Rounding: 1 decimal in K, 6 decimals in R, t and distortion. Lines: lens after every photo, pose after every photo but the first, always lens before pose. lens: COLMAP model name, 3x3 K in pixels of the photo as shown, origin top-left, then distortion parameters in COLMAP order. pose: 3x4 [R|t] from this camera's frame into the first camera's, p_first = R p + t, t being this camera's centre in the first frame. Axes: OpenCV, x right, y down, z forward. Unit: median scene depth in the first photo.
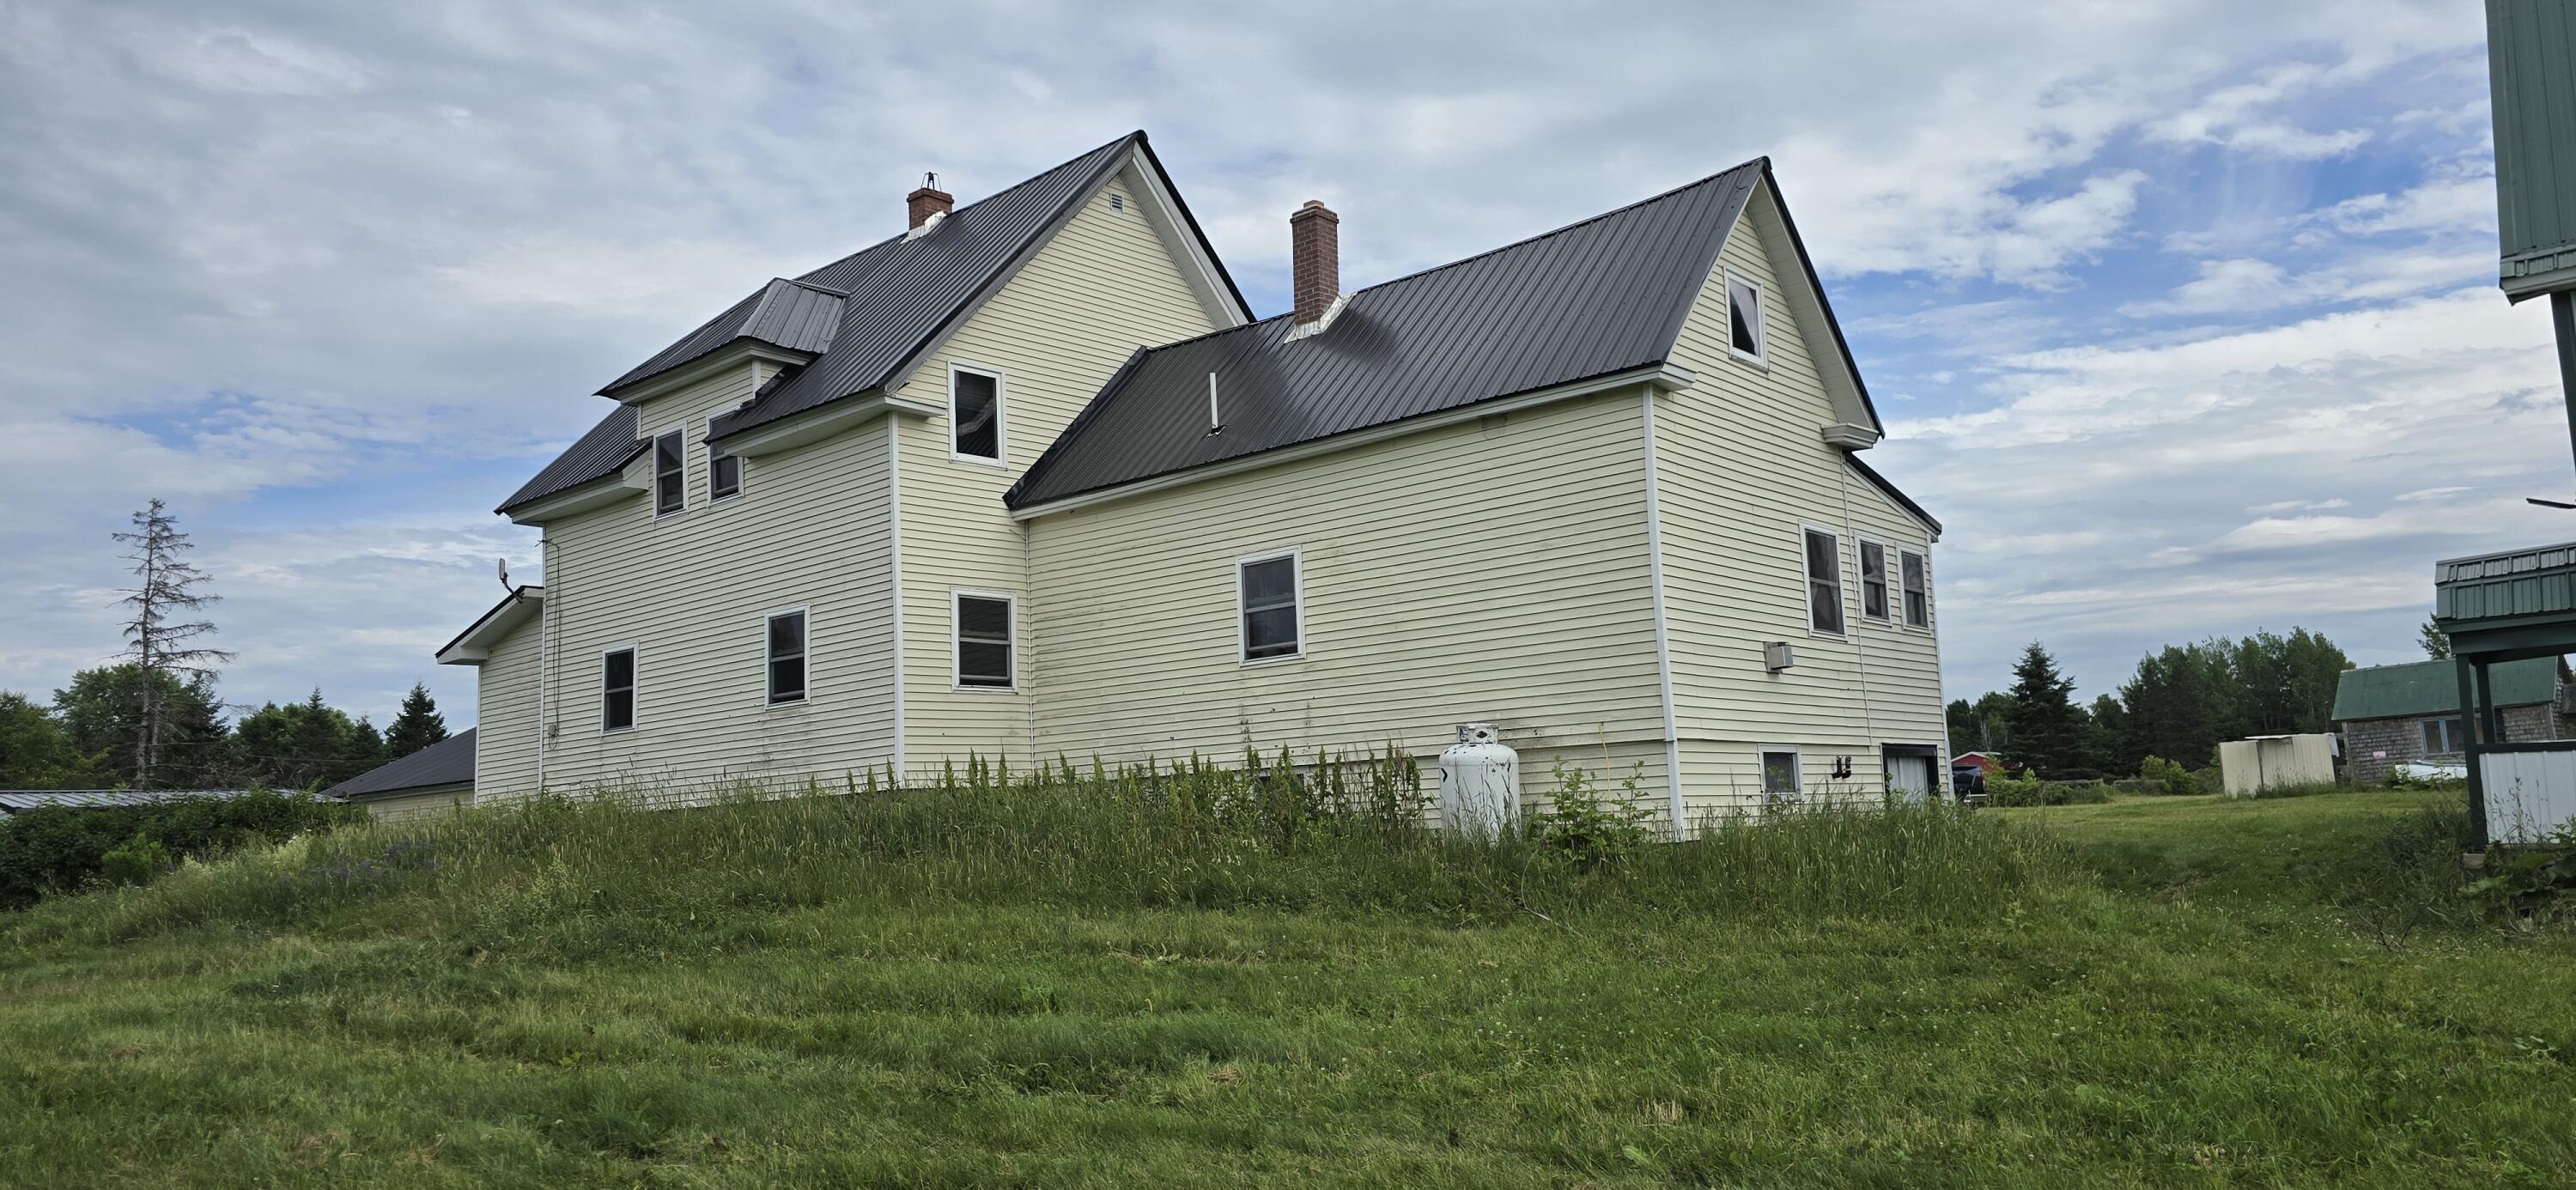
lens RADIAL K [[1736.5, 0, 1289.7], [0, 1736.5, 596.0], [0, 0, 1]] dist [-0.007127, -0.001198]
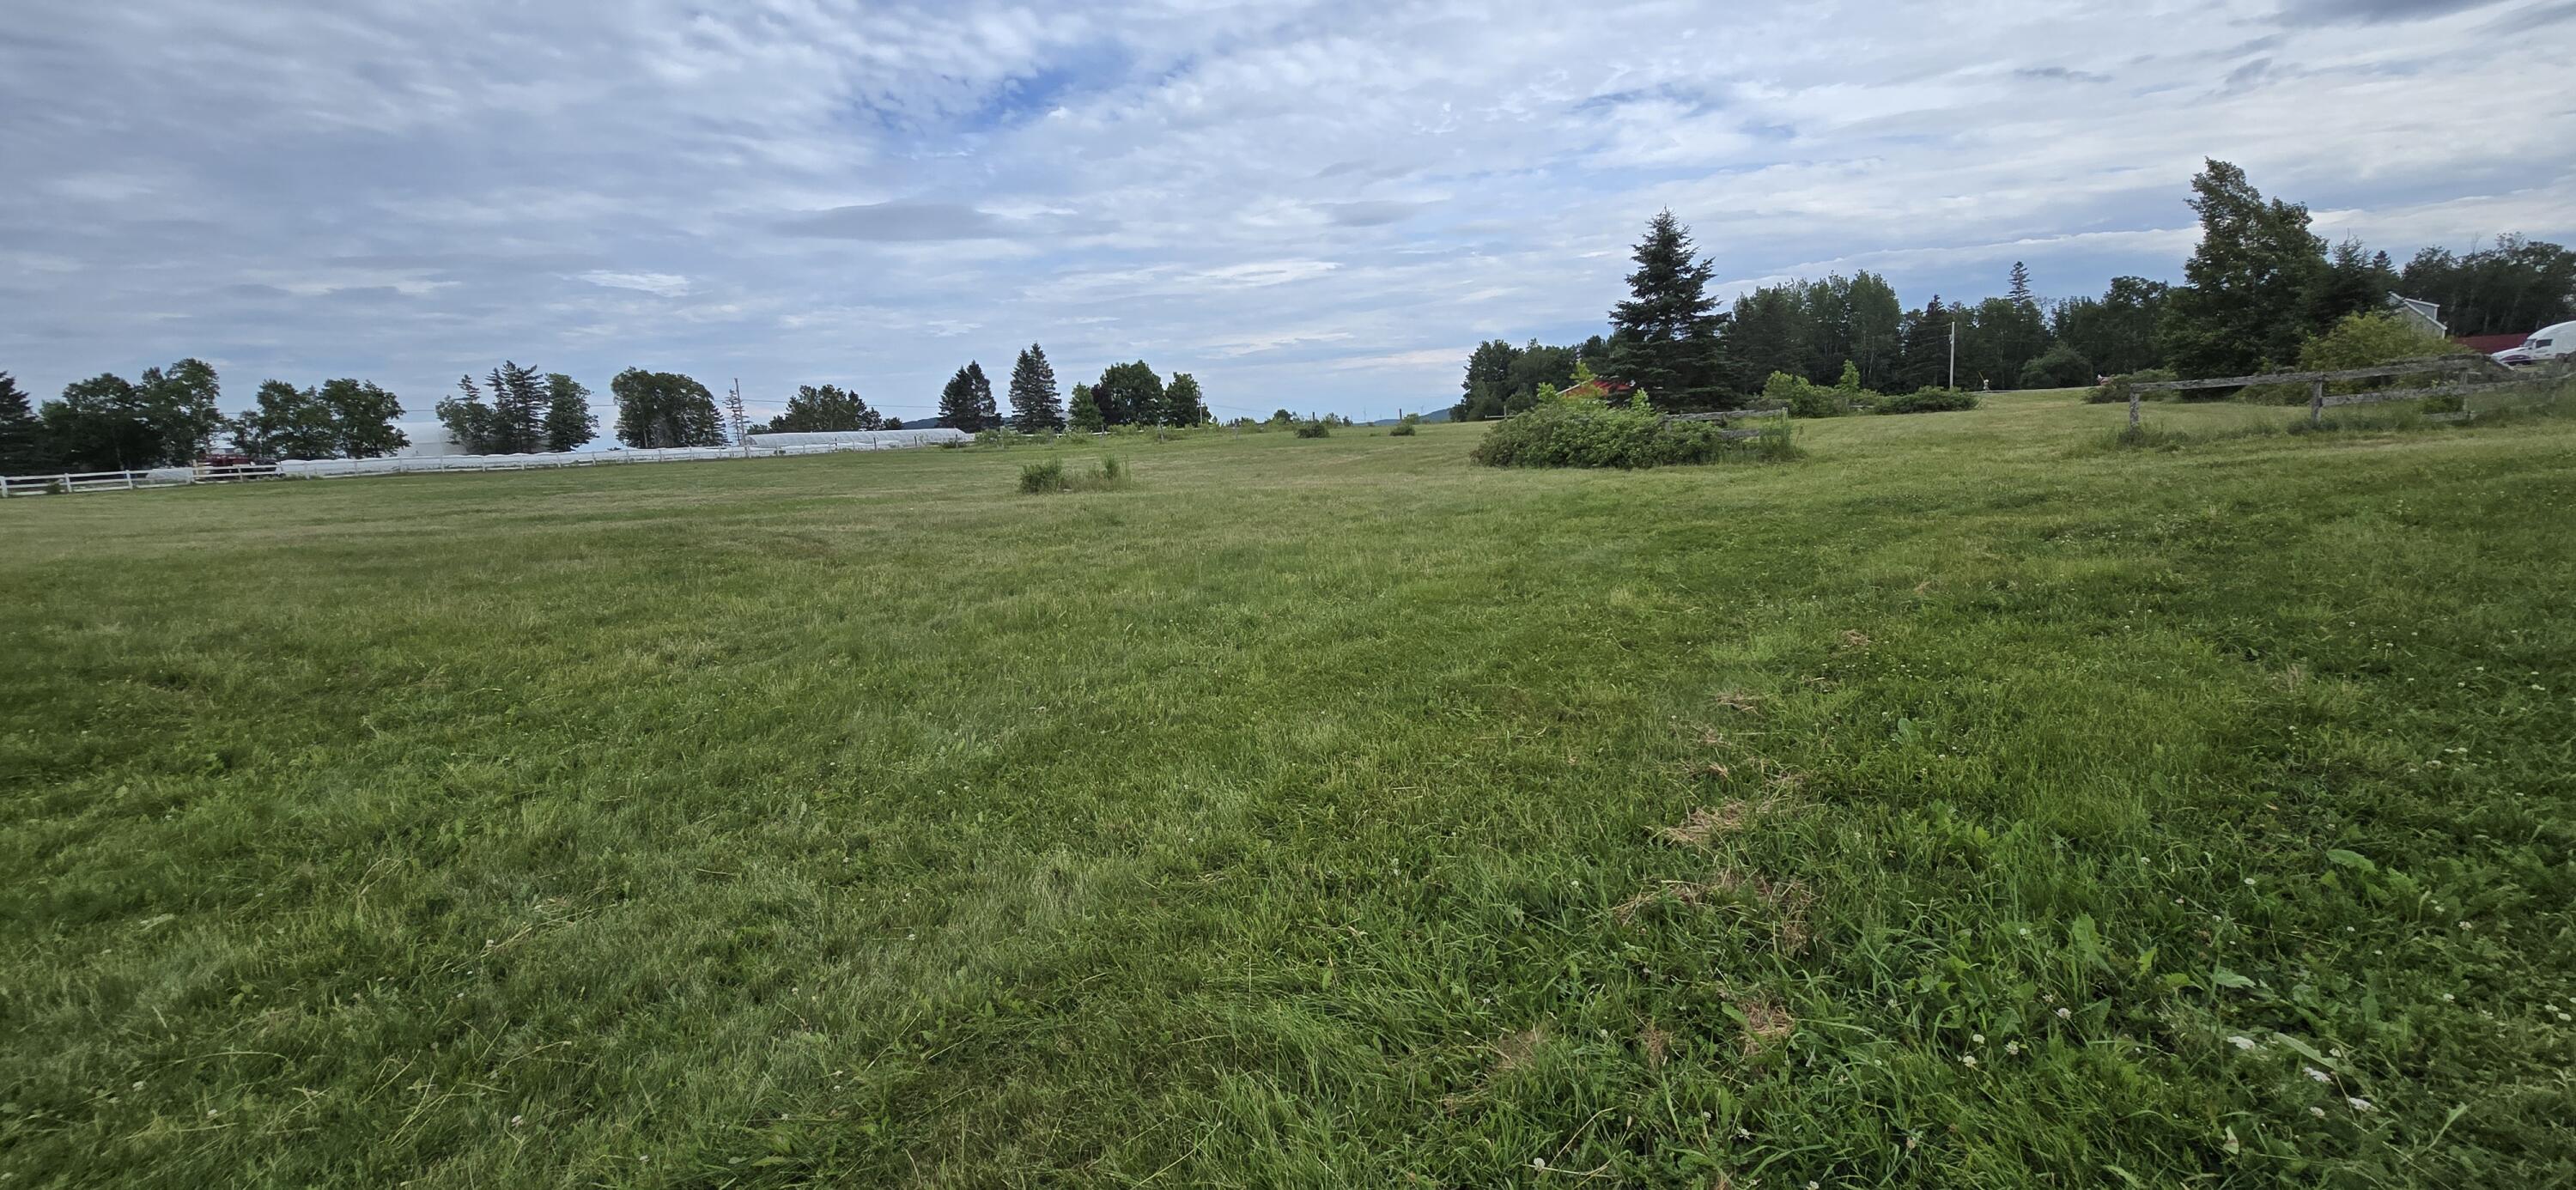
lens RADIAL K [[1072.5, 0, 1288.6], [0, 1072.5, 592.1], [0, 0, 1]] dist [0.001268, -0.000389]
pose [[0.996034, -0.033958, 0.082240, 0.232449], [0.009865, 0.960753, 0.277231, 0.053689], [-0.088426, -0.275320, 0.957277, 0.544331]]
